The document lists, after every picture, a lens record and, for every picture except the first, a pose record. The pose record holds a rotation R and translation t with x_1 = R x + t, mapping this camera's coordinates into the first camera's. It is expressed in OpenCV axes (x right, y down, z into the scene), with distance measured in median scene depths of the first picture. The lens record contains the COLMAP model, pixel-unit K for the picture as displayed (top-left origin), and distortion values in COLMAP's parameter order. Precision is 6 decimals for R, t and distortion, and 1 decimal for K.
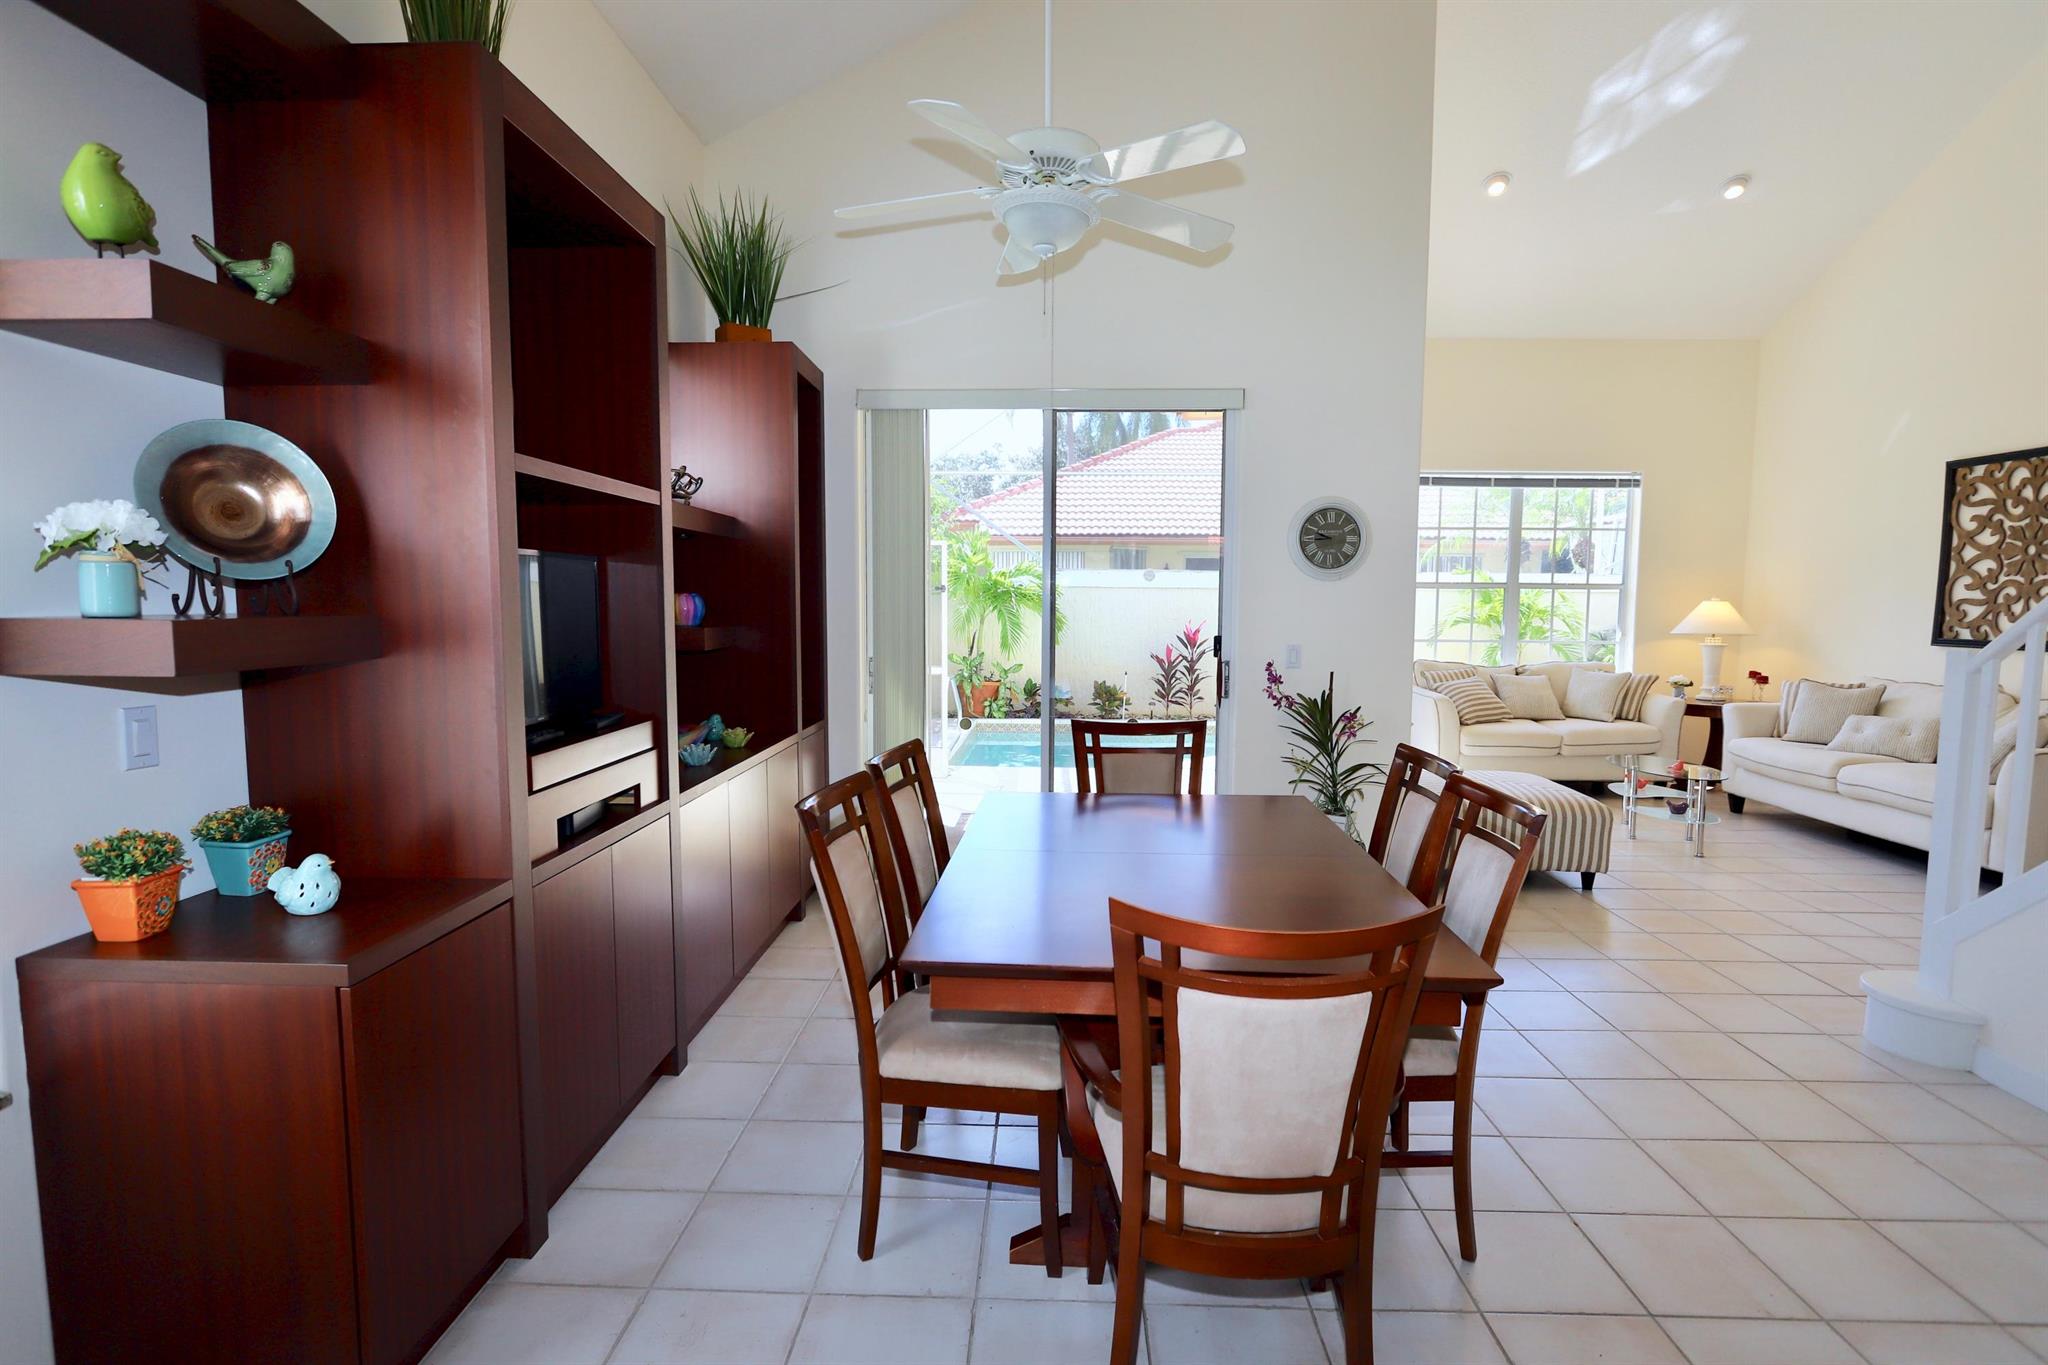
lens RADIAL K [[992.3, 0, 1027.2], [0, 992.3, 690.9], [0, 0, 1]] dist [-0.013951, 0.000351]
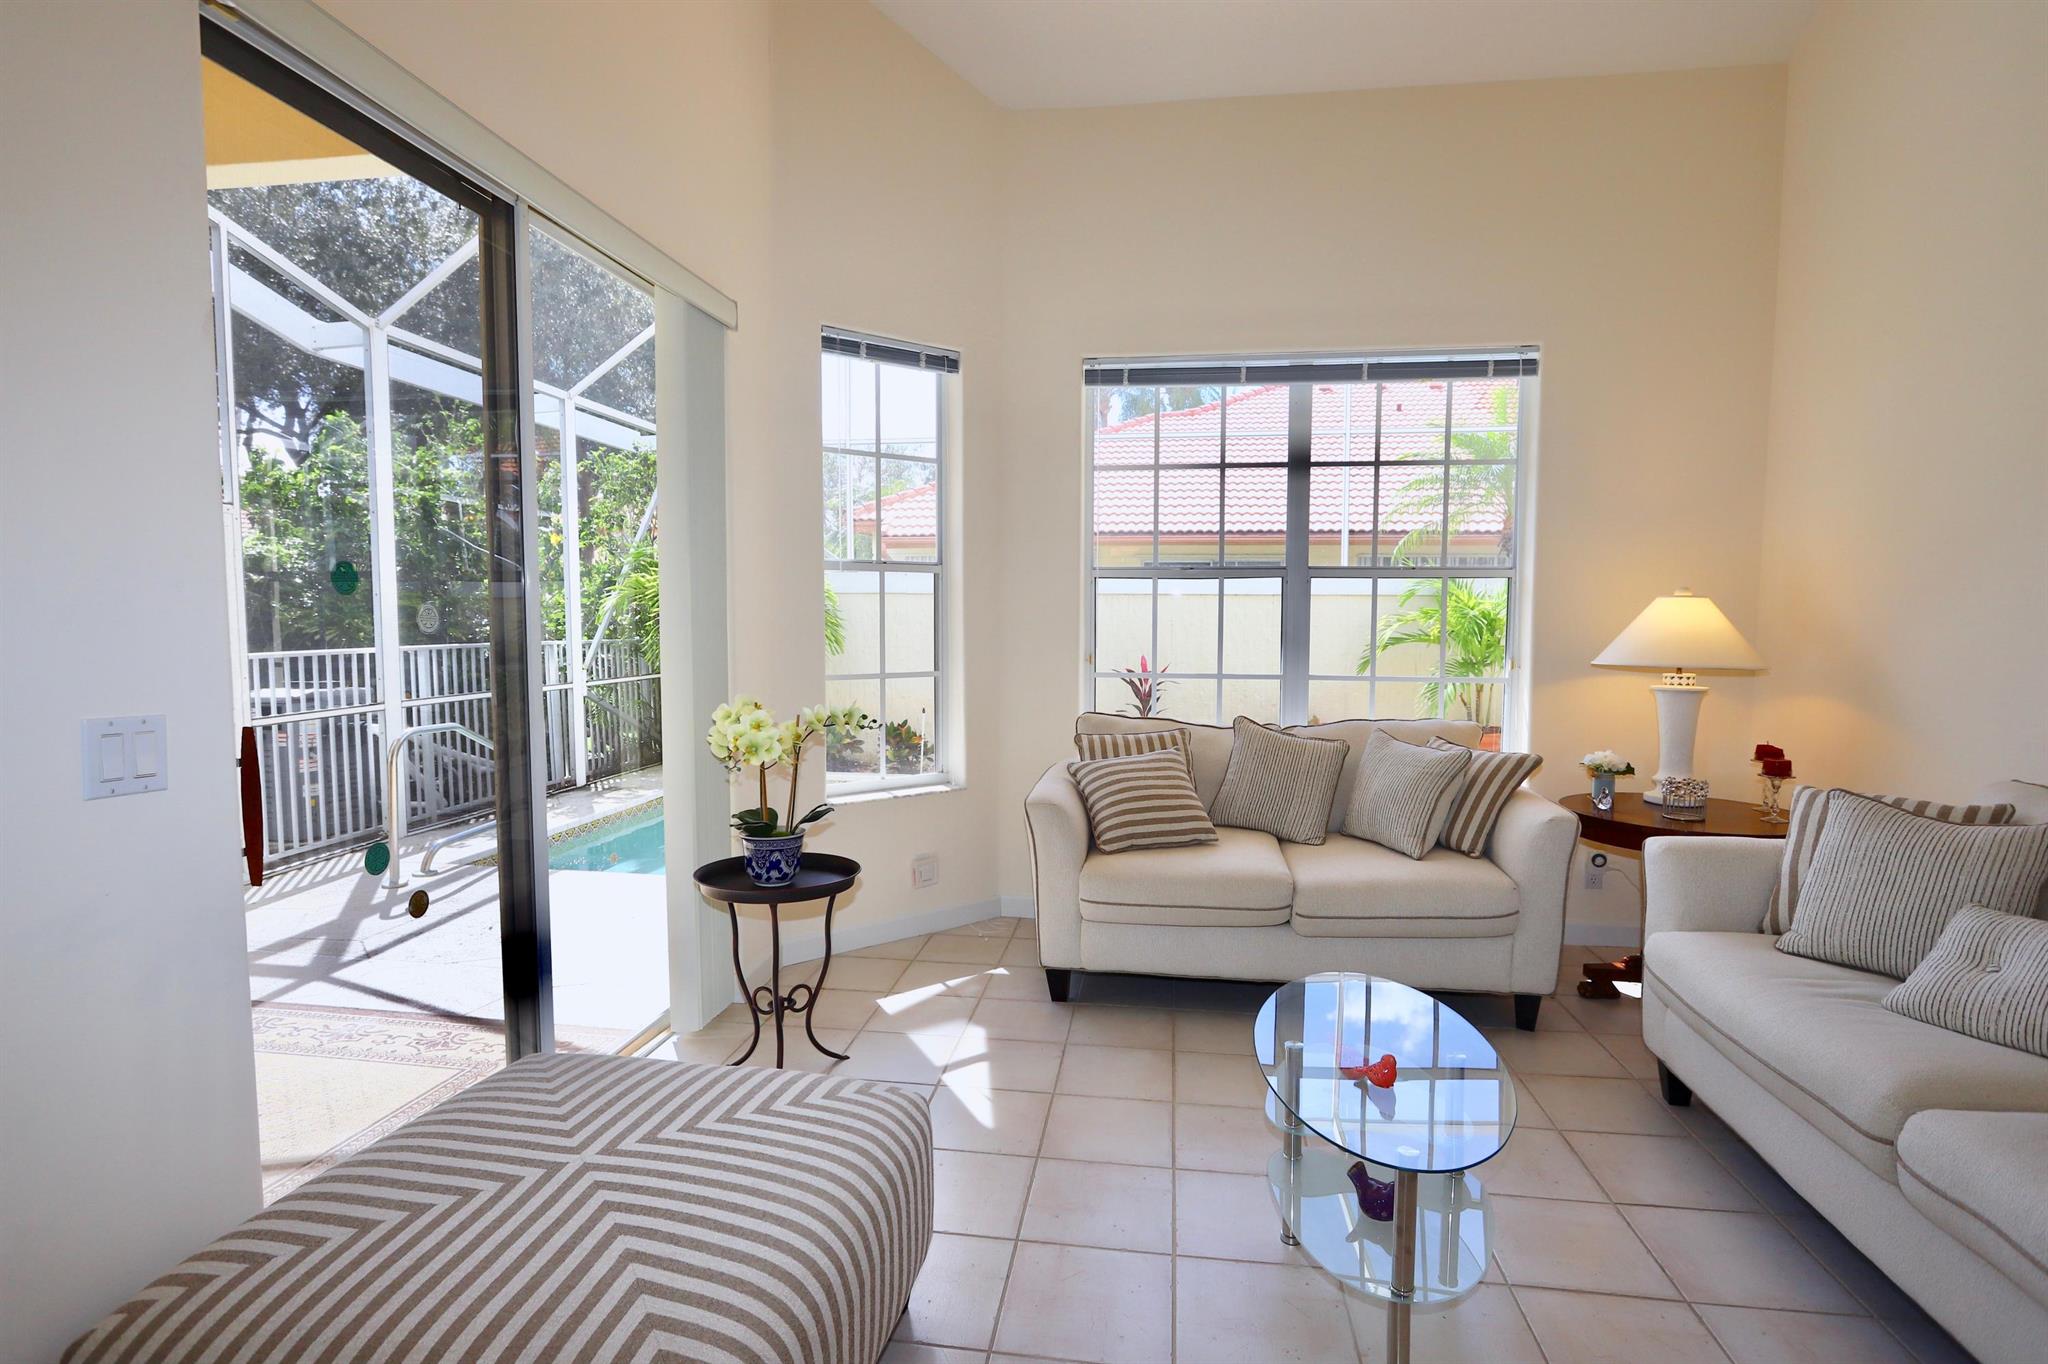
lens RADIAL K [[992.3, 0, 1016.3], [0, 992.3, 674.7], [0, 0, 1]] dist [-0.013951, 0.000351]
pose [[0.992736, 0.007135, -0.120104, 0.500648], [-0.010160, 0.999646, -0.024597, -0.044262], [0.119885, 0.025639, 0.992457, 0.560938]]
